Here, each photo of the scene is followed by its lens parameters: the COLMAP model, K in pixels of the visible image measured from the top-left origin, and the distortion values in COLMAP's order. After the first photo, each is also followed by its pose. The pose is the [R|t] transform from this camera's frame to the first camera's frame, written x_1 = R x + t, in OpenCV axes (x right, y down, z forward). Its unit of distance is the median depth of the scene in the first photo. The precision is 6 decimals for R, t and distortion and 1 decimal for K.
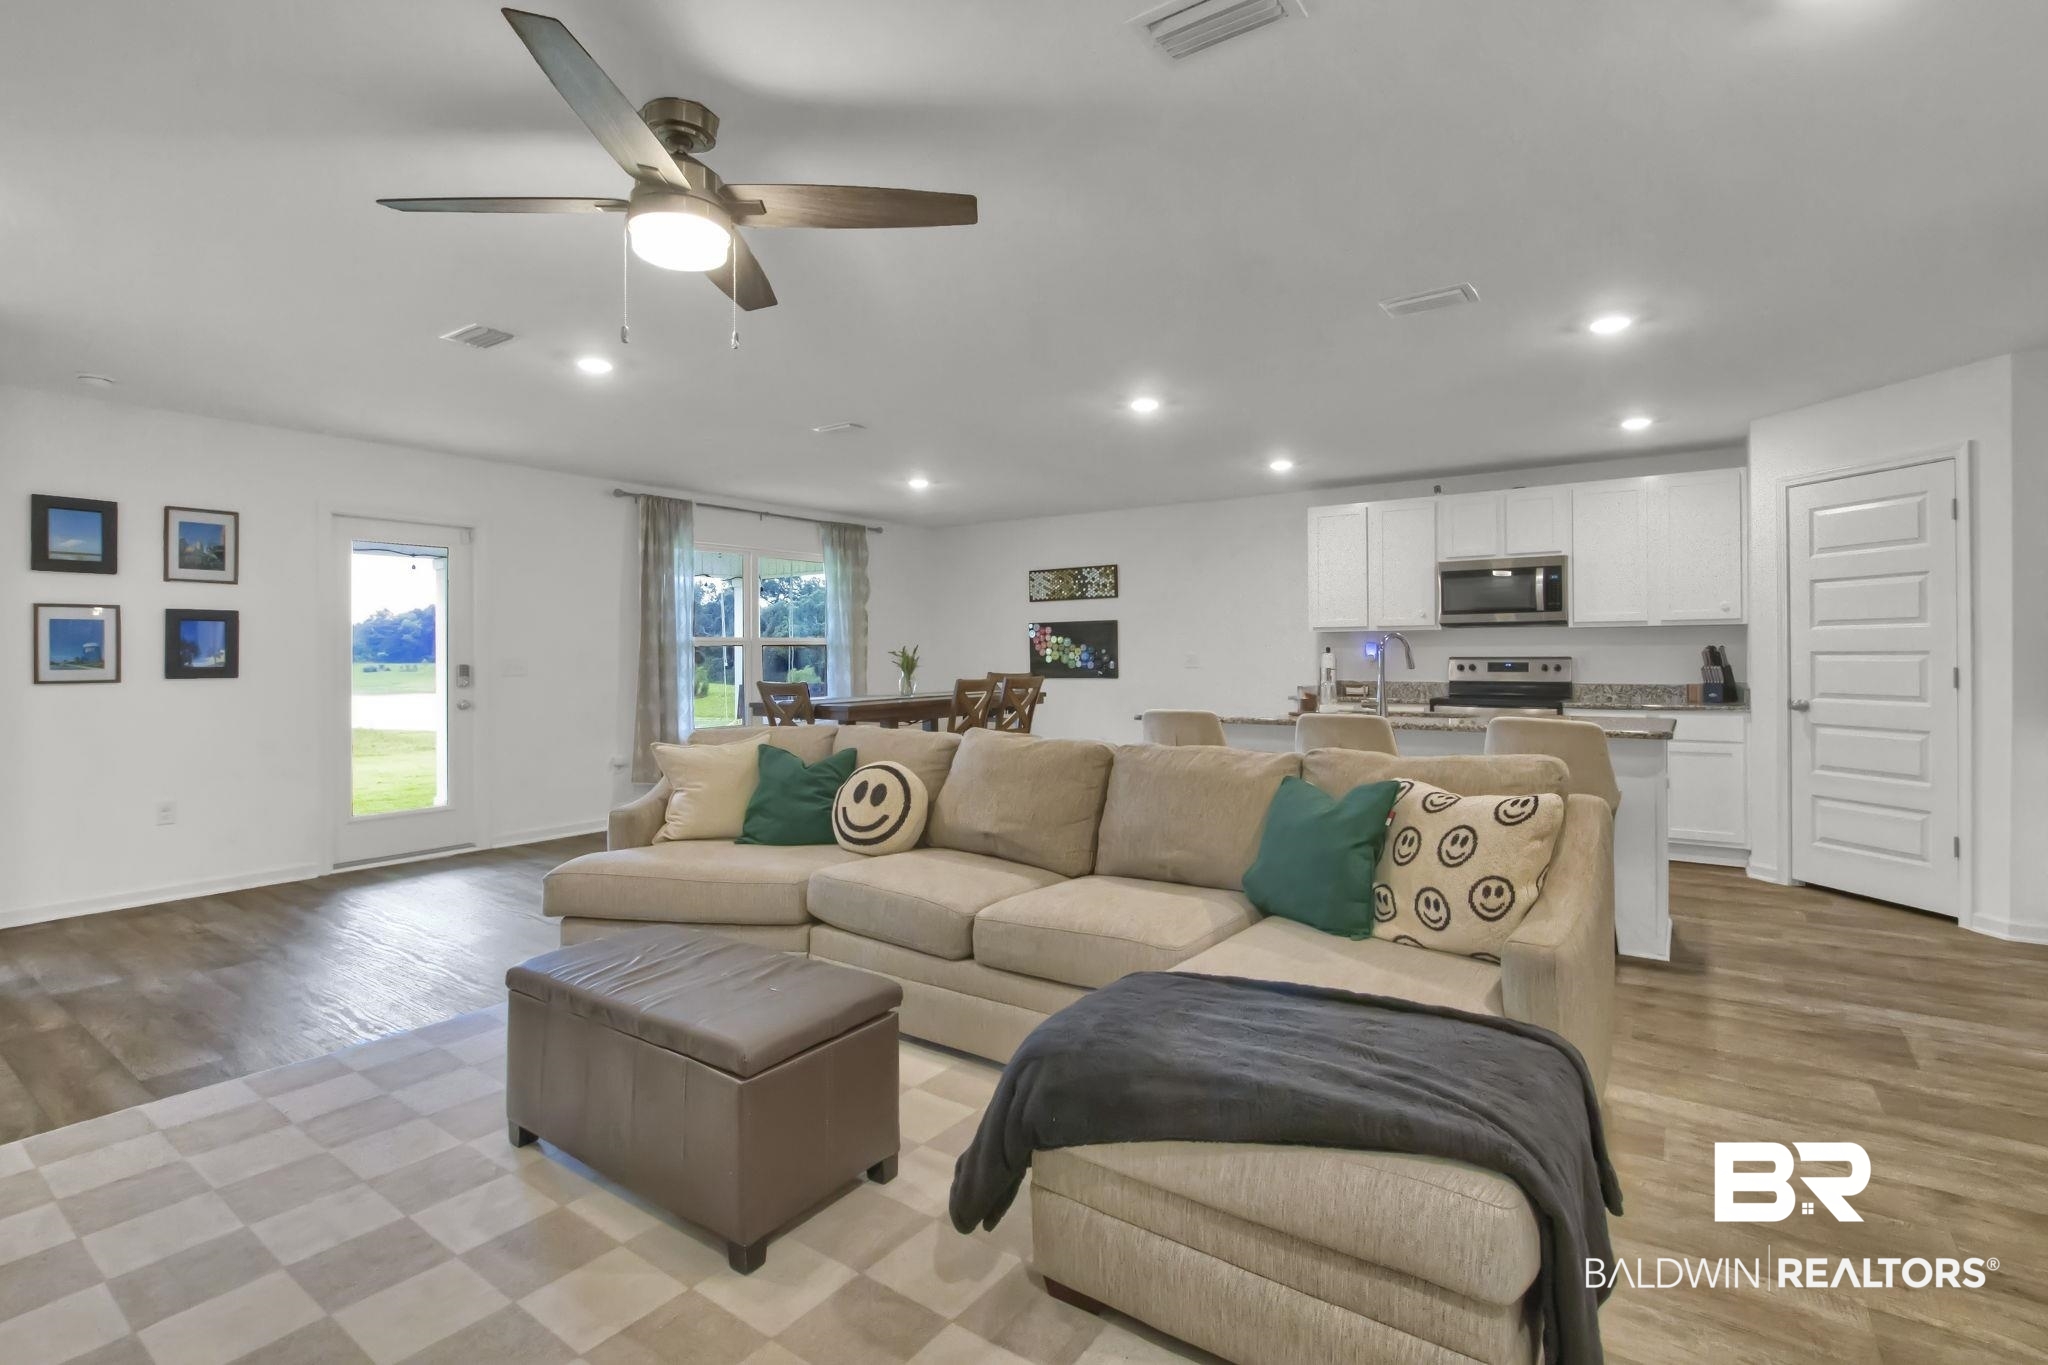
lens RADIAL K [[962.1, 0, 1019.4], [0, 962.1, 663.5], [0, 0, 1]] dist [-0.009781, -0.001269]
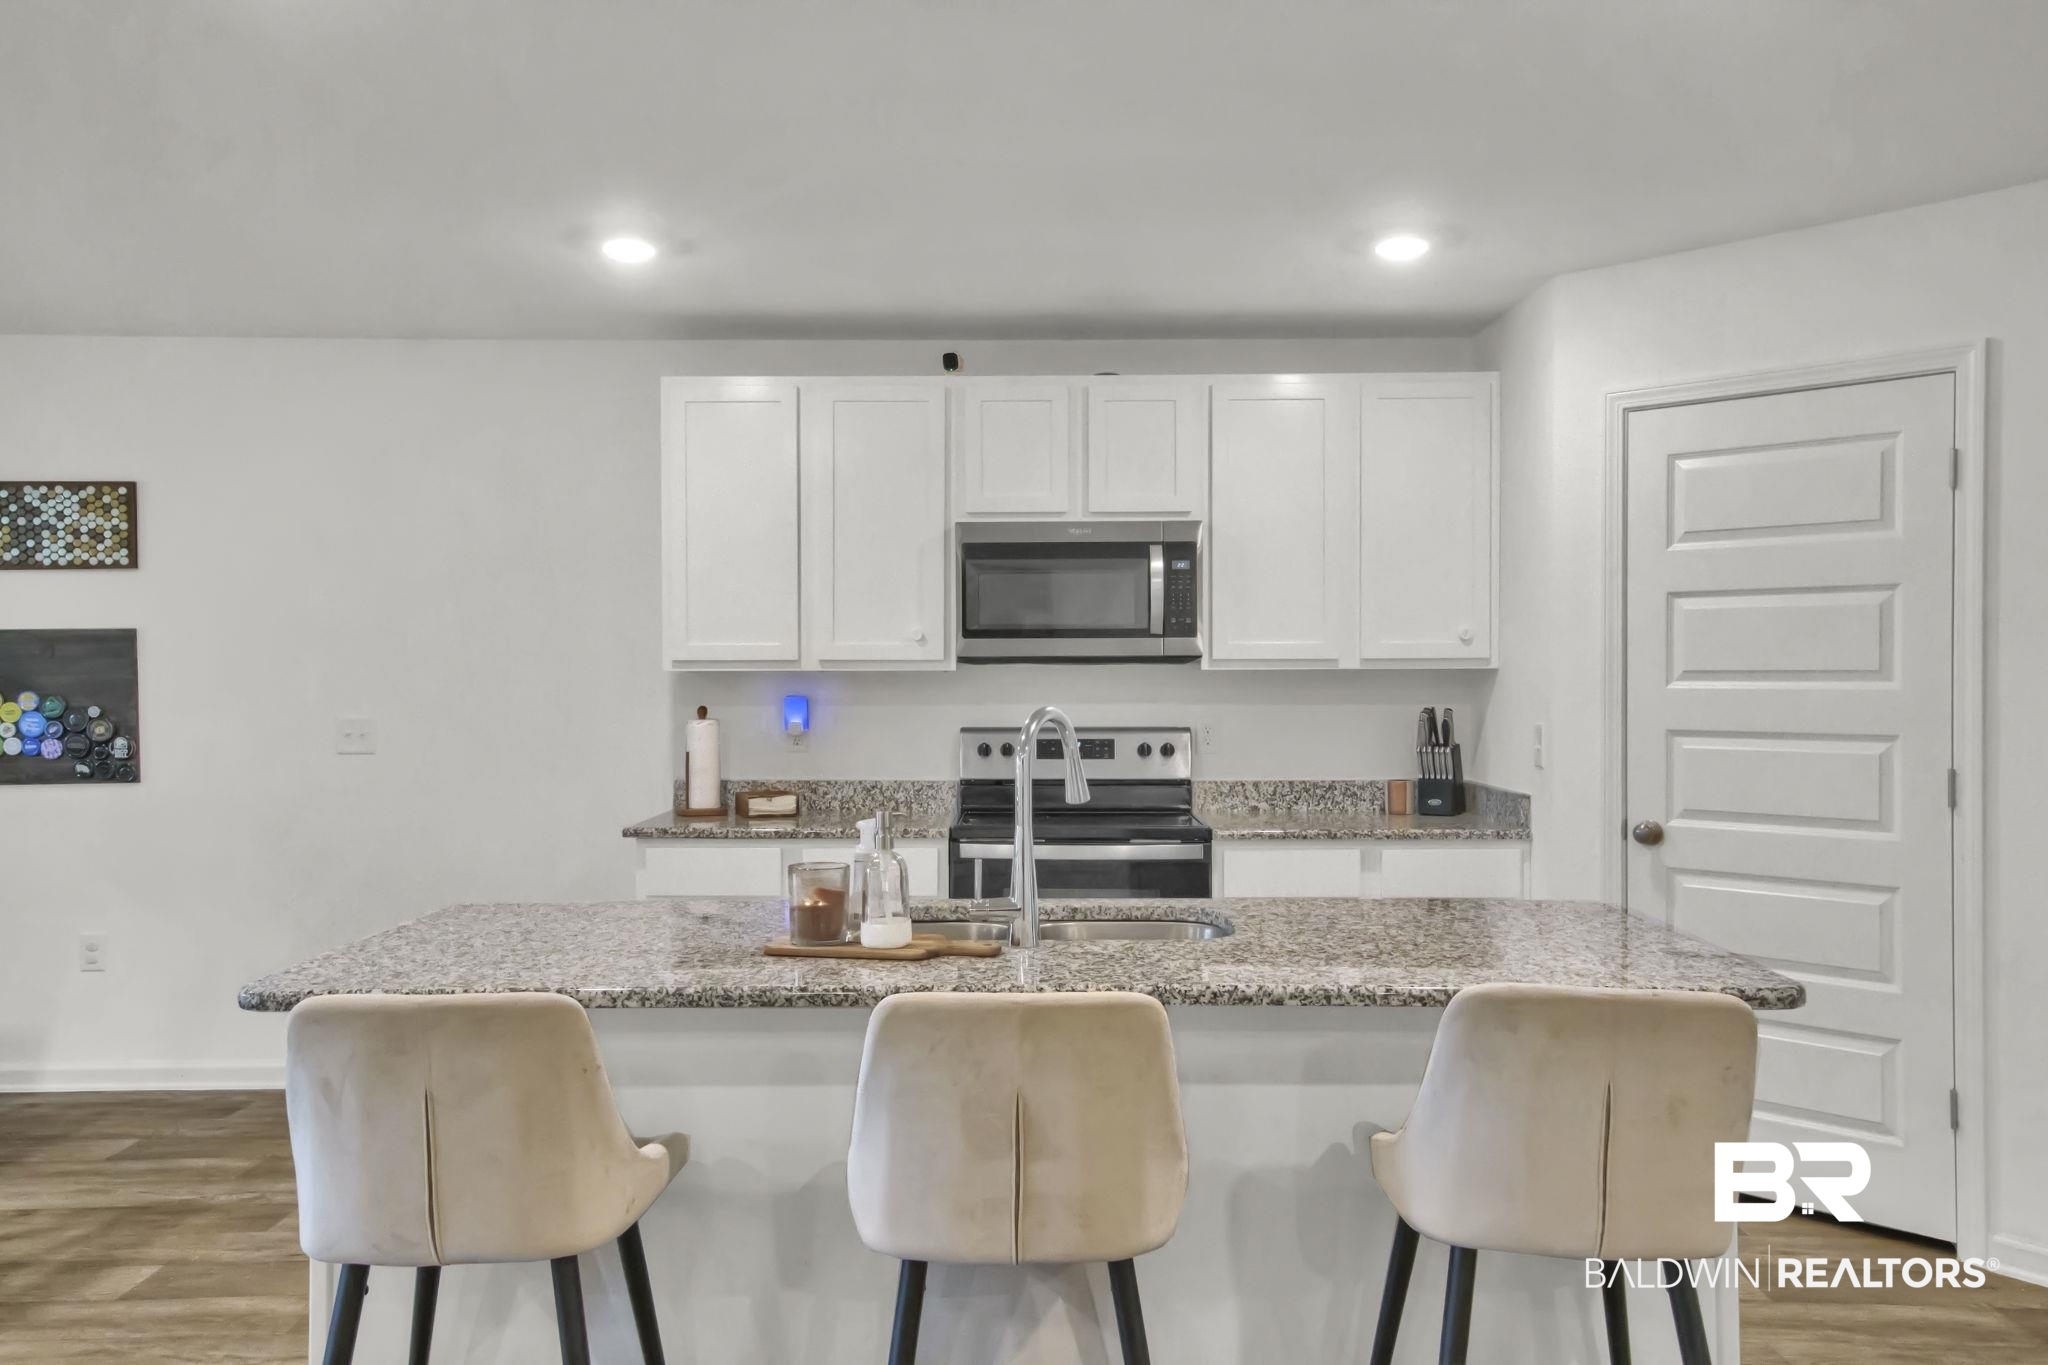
lens RADIAL K [[1567.5, 0, 1014.2], [0, 1567.5, 677.3], [0, 0, 1]] dist [0.034928, 0.010021]
pose [[0.818448, -0.001047, 0.574580, 0.035659], [0.003247, 0.999991, -0.002803, -0.031656], [-0.574572, 0.004160, 0.818444, 0.399052]]
